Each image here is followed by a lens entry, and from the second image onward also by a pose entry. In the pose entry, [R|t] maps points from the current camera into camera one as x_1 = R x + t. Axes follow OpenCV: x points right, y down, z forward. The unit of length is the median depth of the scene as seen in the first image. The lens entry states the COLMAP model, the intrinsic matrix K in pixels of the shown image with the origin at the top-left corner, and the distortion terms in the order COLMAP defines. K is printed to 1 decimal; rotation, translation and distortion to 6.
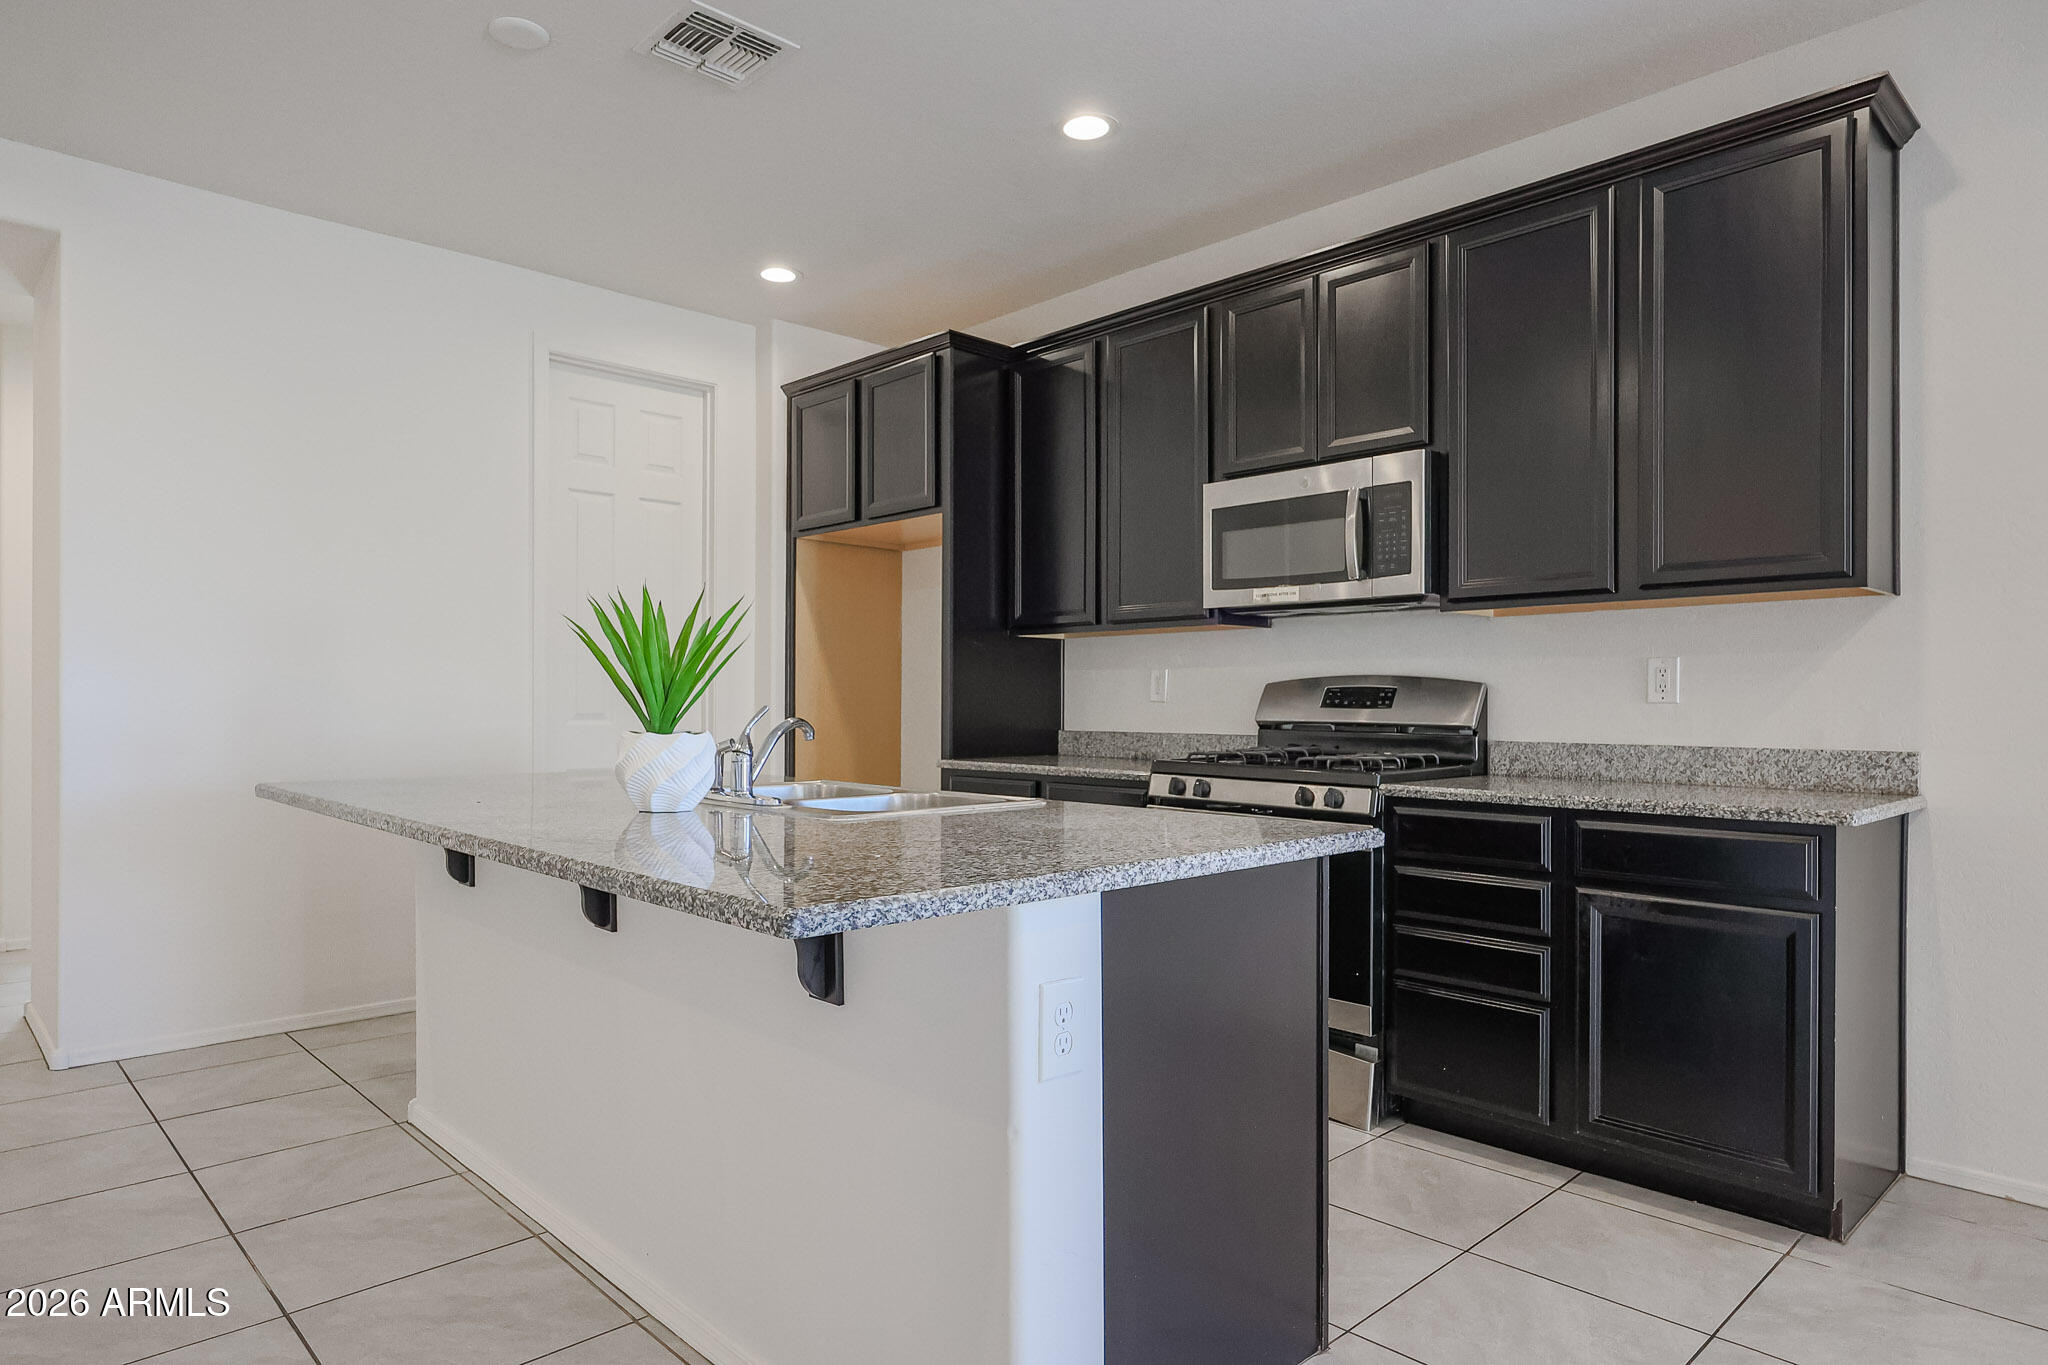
lens RADIAL K [[1183.7, 0, 1017.5], [0, 1183.7, 698.4], [0, 0, 1]] dist [0.002236, 0.001344]
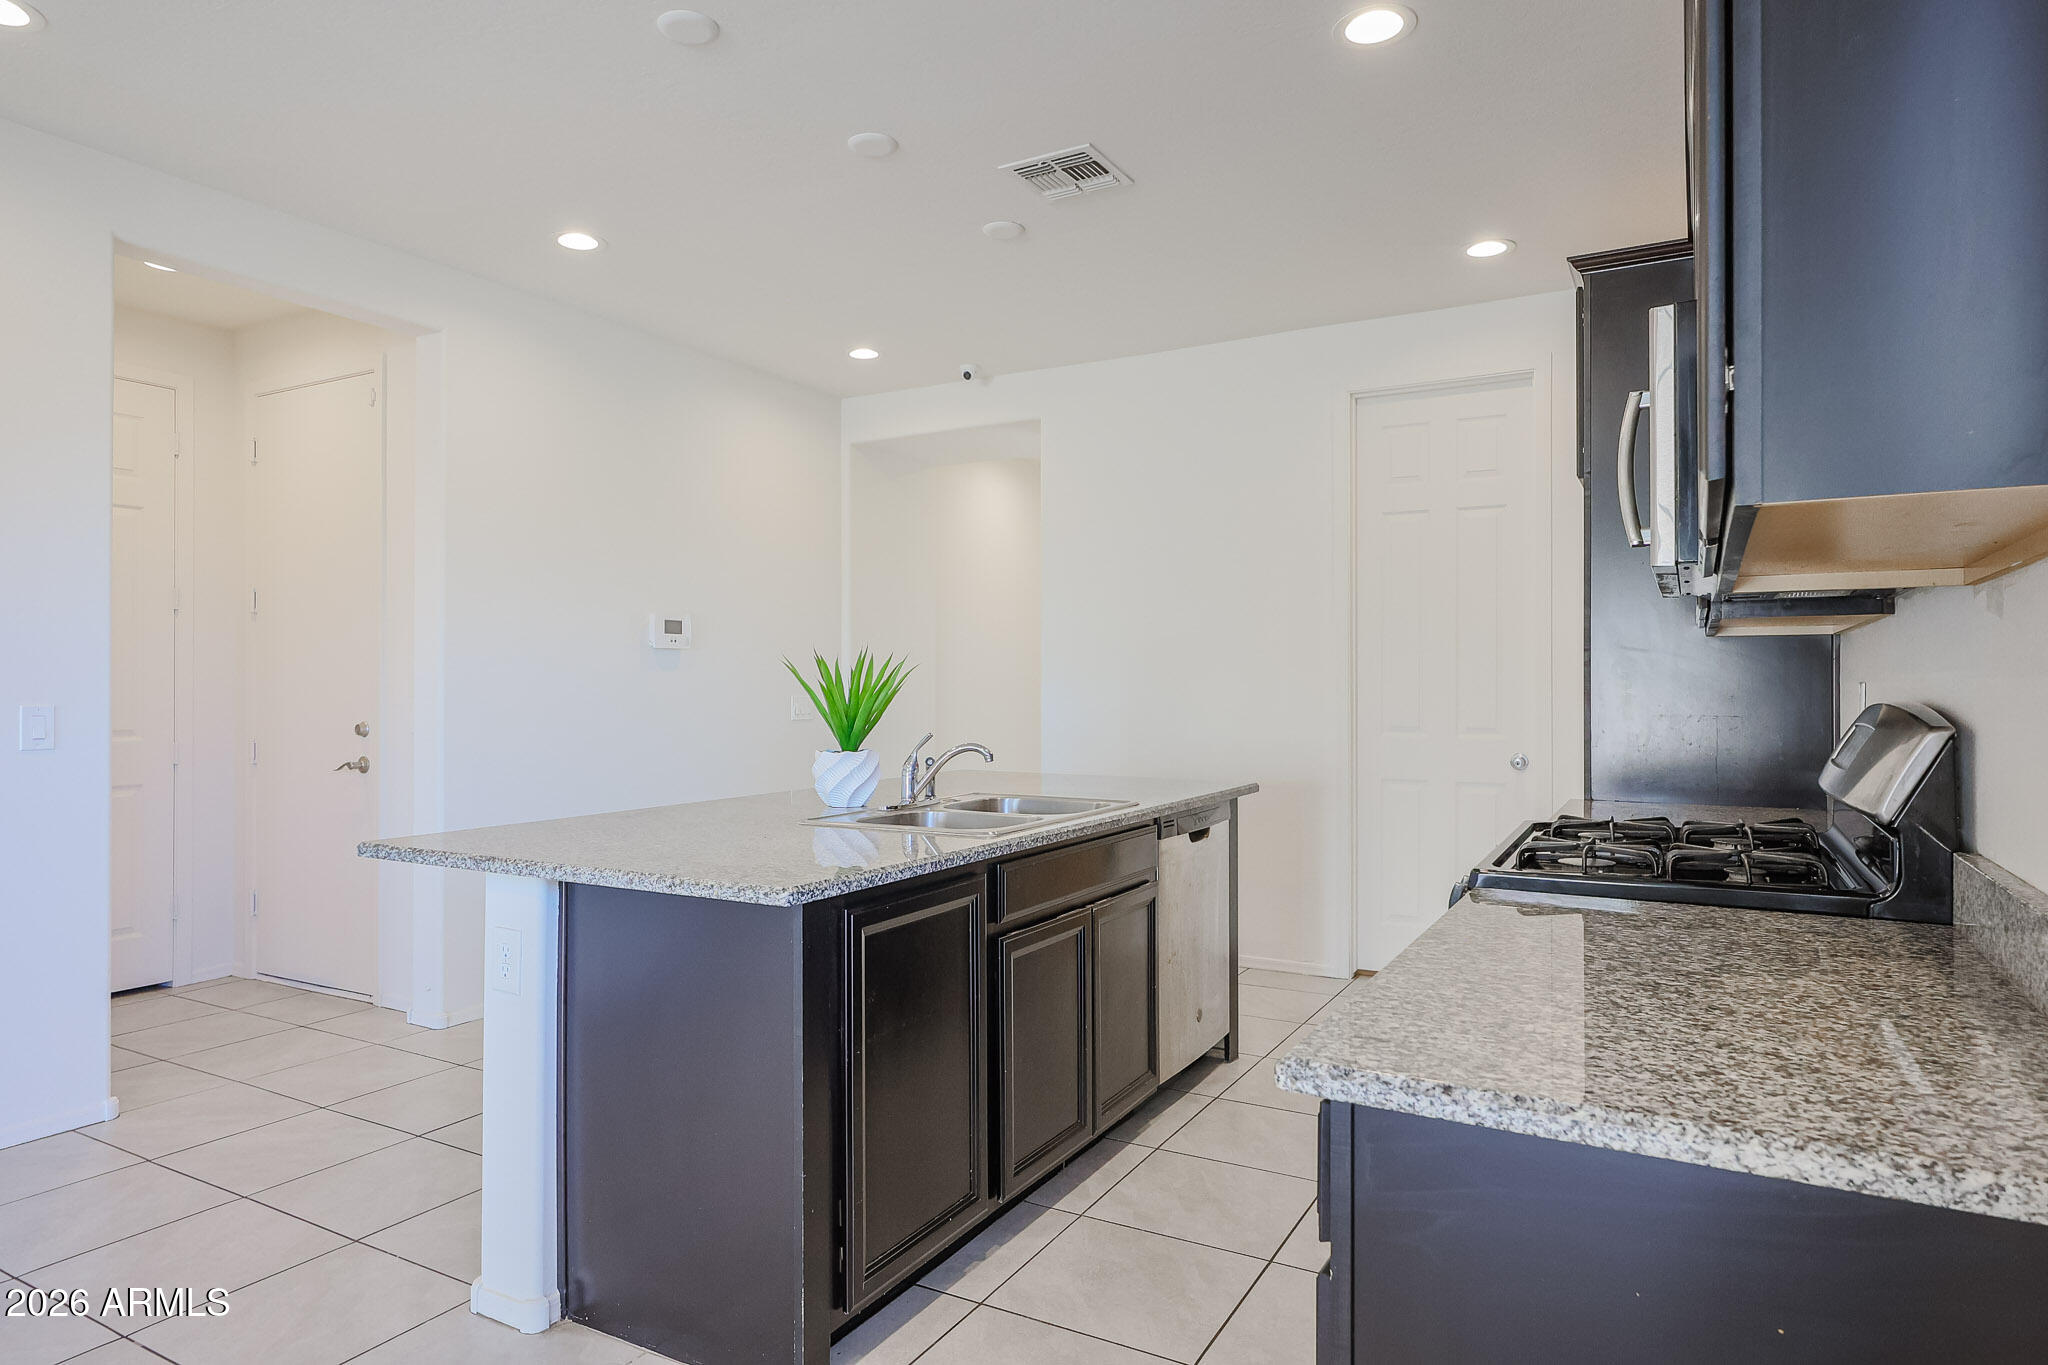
lens RADIAL K [[1190.3, 0, 1024.0], [0, 1190.3, 682.5], [0, 0, 1]] dist [-0.000782, 0.000976]
pose [[0.295142, -0.004780, -0.955442, 0.854699], [0.004037, 0.999985, -0.003755, -0.035635], [0.955445, -0.002749, 0.295156, 0.592966]]
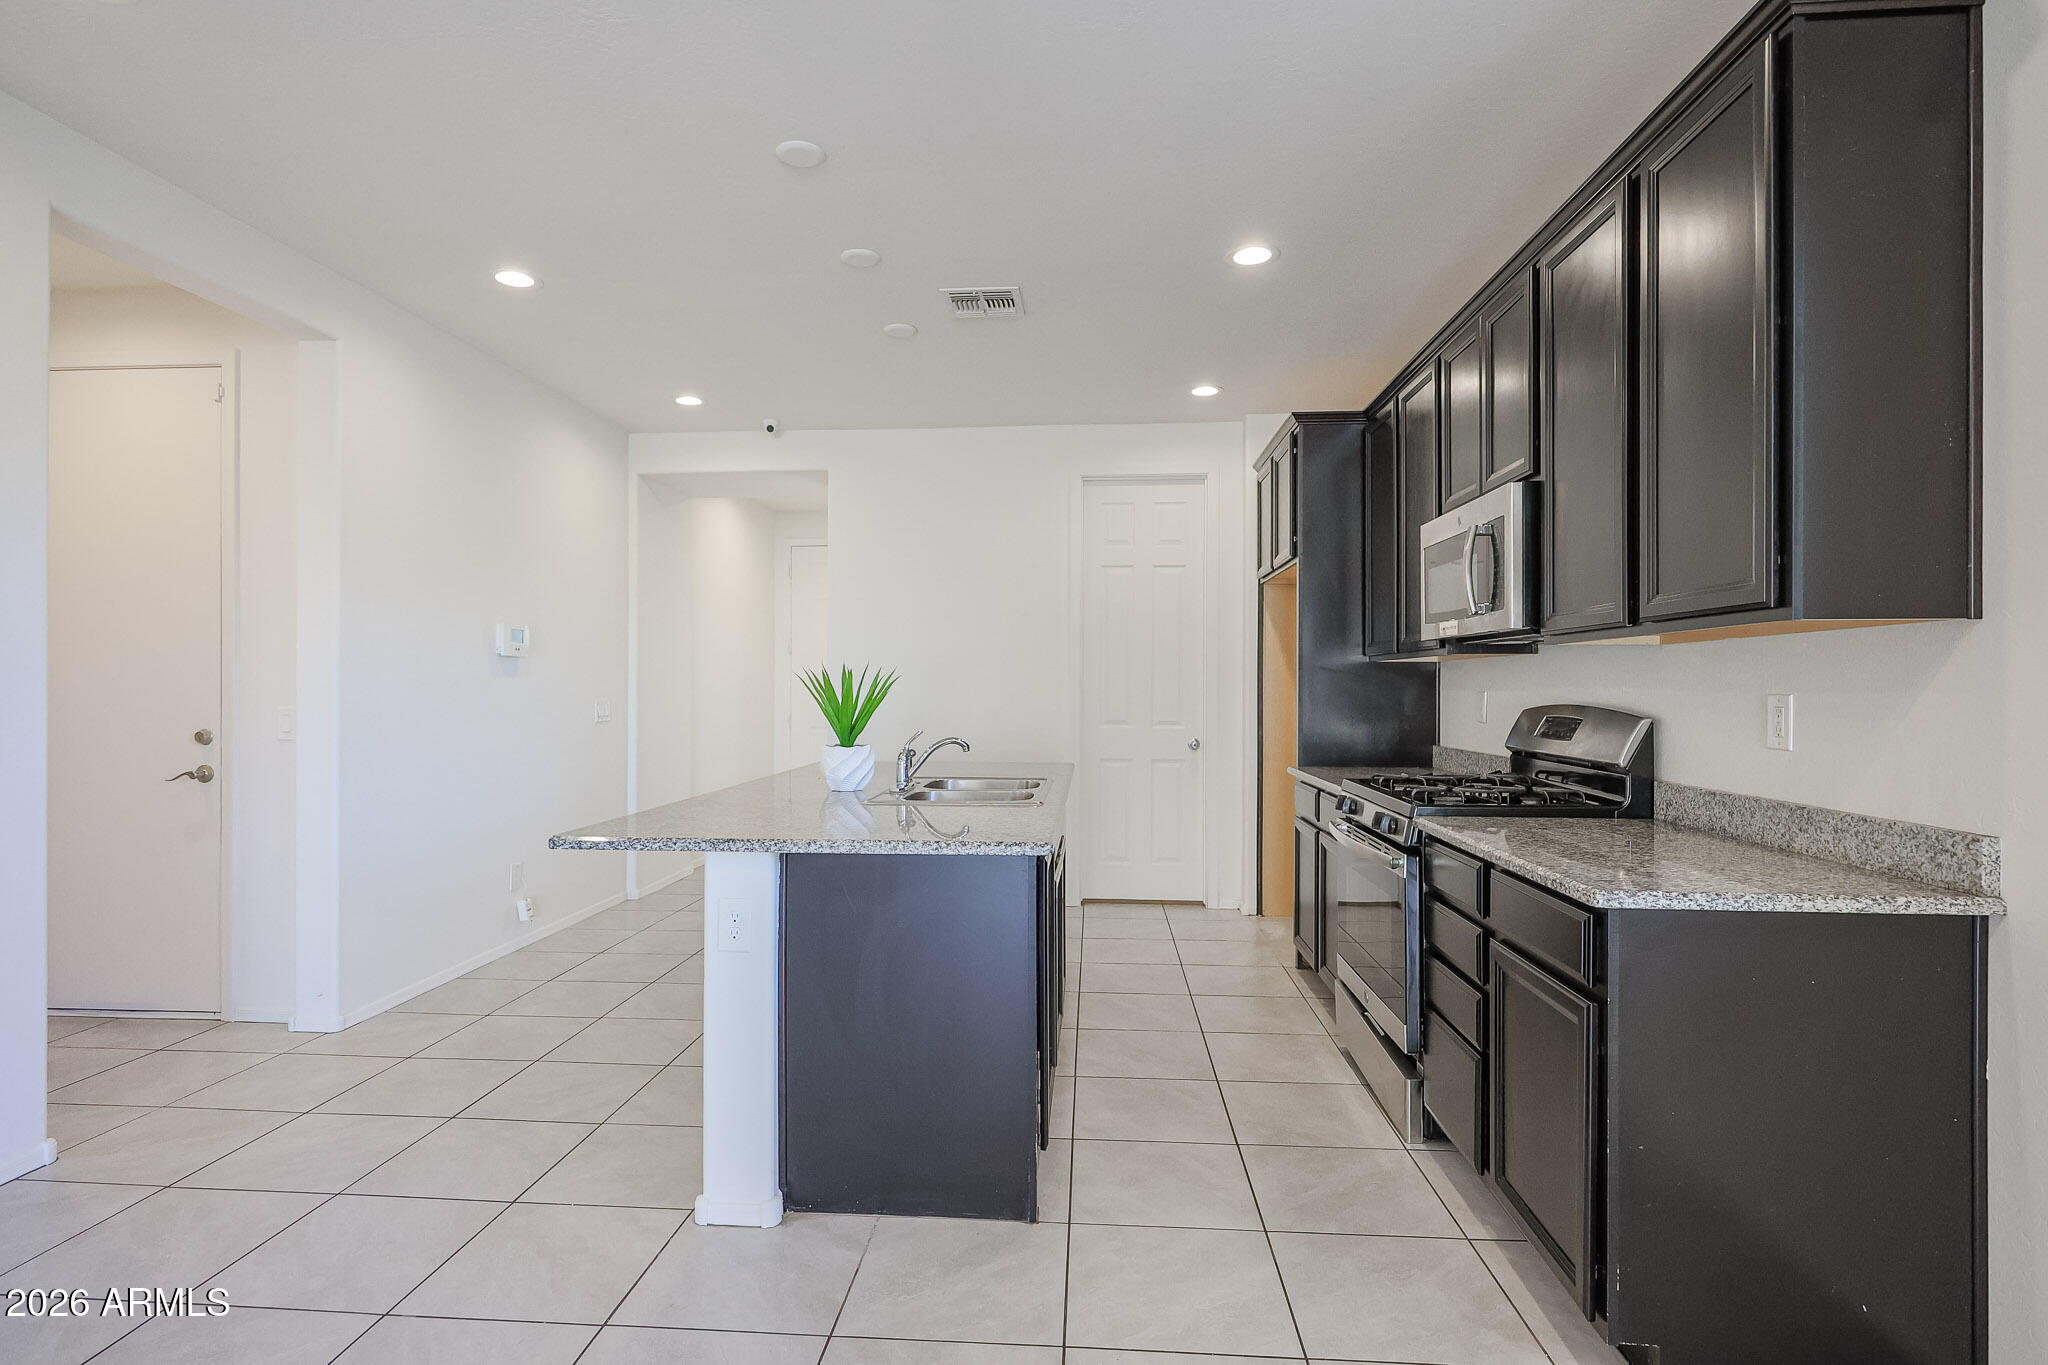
lens RADIAL K [[1011.1, 0, 1024.0], [0, 1011.1, 682.5], [0, 0, 1]] dist [-0.000717, -0.001416]
pose [[0.673431, -0.005211, -0.739232, 0.747981], [0.002260, 0.999985, -0.004991, -0.042651], [0.739247, 0.001690, 0.673432, 0.141399]]
